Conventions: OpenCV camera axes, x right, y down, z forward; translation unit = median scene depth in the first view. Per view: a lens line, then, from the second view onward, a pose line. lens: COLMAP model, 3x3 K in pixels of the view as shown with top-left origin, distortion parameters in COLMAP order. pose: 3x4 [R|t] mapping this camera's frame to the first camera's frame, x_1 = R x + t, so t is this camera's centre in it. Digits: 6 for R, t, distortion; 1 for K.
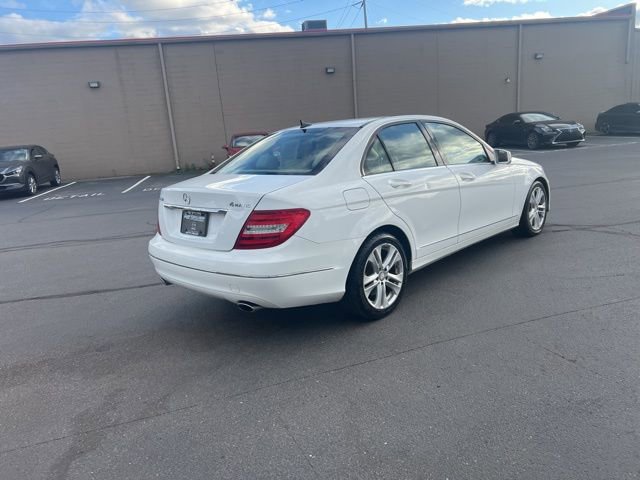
lens RADIAL K [[481.9, 0, 325.8], [0, 481.9, 222.6], [0, 0, 1]] dist [0.061495, -0.066549]
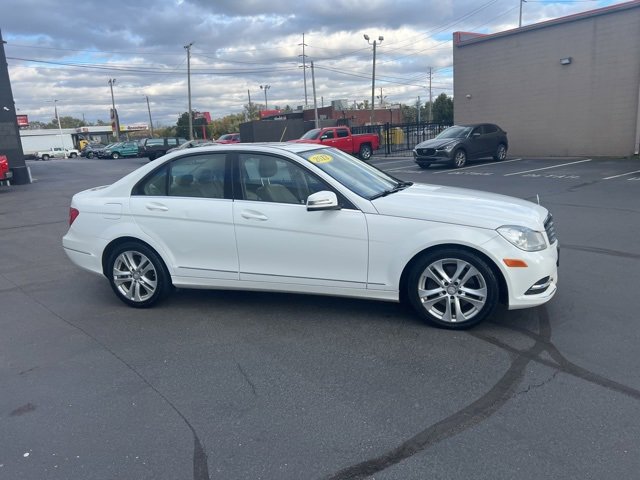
lens RADIAL K [[481.9, 0, 325.8], [0, 481.9, 222.6], [0, 0, 1]] dist [0.061495, -0.066549]
pose [[0.428984, 0.212585, -0.877941, 1.363704], [-0.150452, 0.975152, 0.162610, -0.295339], [0.890695, 0.062331, 0.450309, 0.825654]]
